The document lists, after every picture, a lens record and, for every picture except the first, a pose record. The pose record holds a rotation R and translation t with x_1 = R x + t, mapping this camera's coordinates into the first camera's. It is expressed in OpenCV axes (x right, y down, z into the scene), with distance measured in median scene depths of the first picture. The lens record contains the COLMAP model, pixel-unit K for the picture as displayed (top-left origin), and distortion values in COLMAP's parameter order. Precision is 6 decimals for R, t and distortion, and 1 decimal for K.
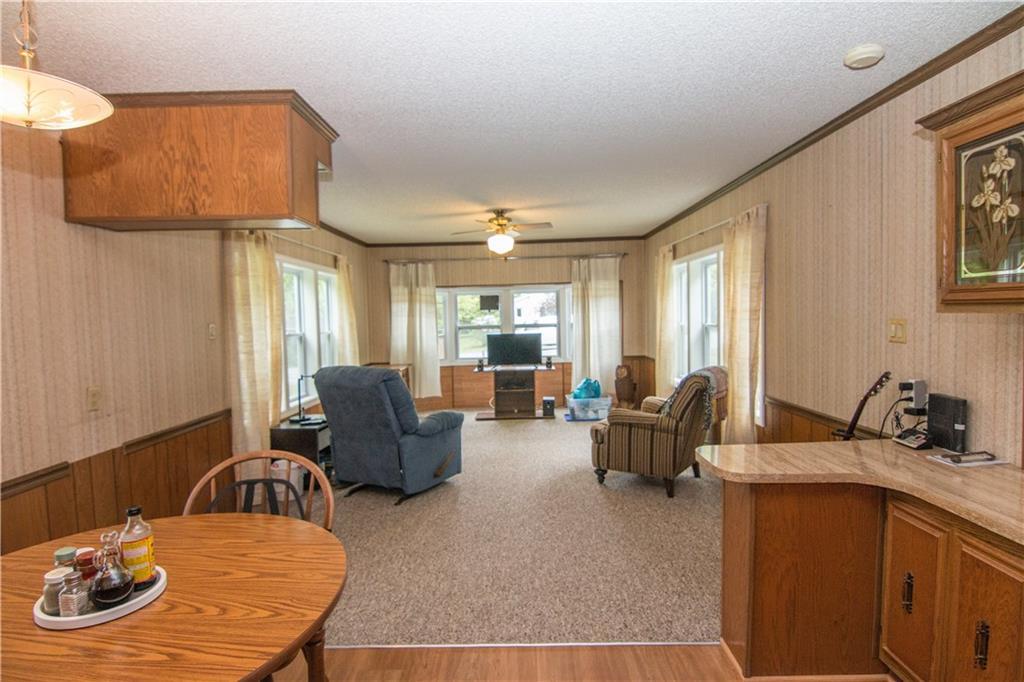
lens RADIAL K [[521.1, 0, 512.0], [0, 521.1, 341.0], [0, 0, 1]] dist [-0.003910, -0.011712]
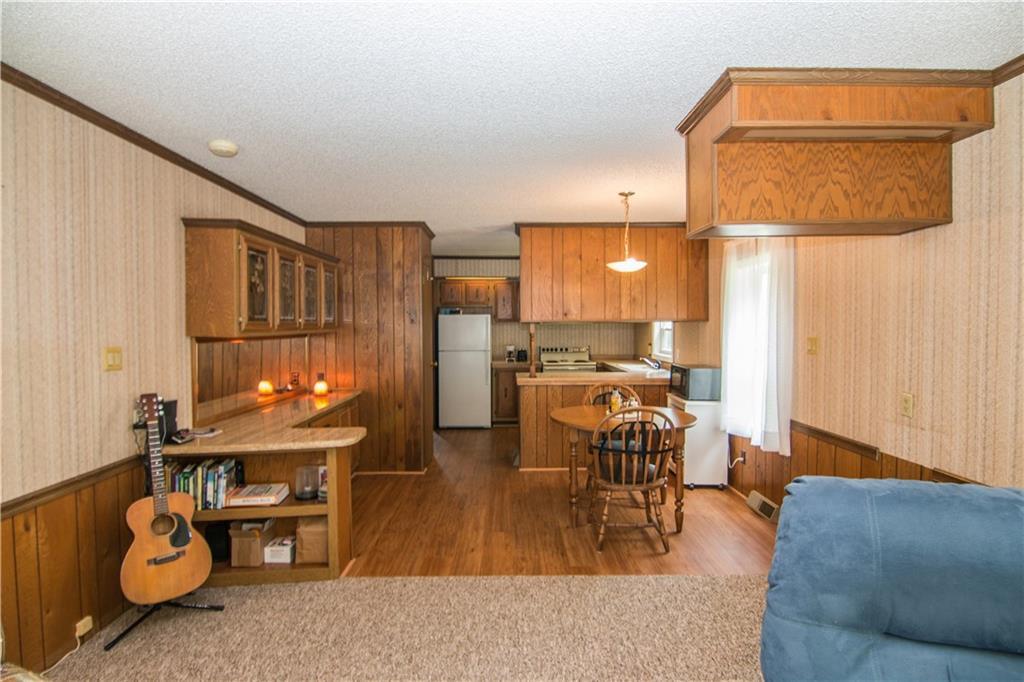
lens RADIAL K [[516.4, 0, 512.0], [0, 516.4, 341.0], [0, 0, 1]] dist [-0.002000, -0.011078]
pose [[-0.999433, 0.028256, -0.018325, -0.025210], [0.026614, 0.996079, 0.084365, -0.105412], [0.020637, 0.083830, -0.996266, 1.781935]]
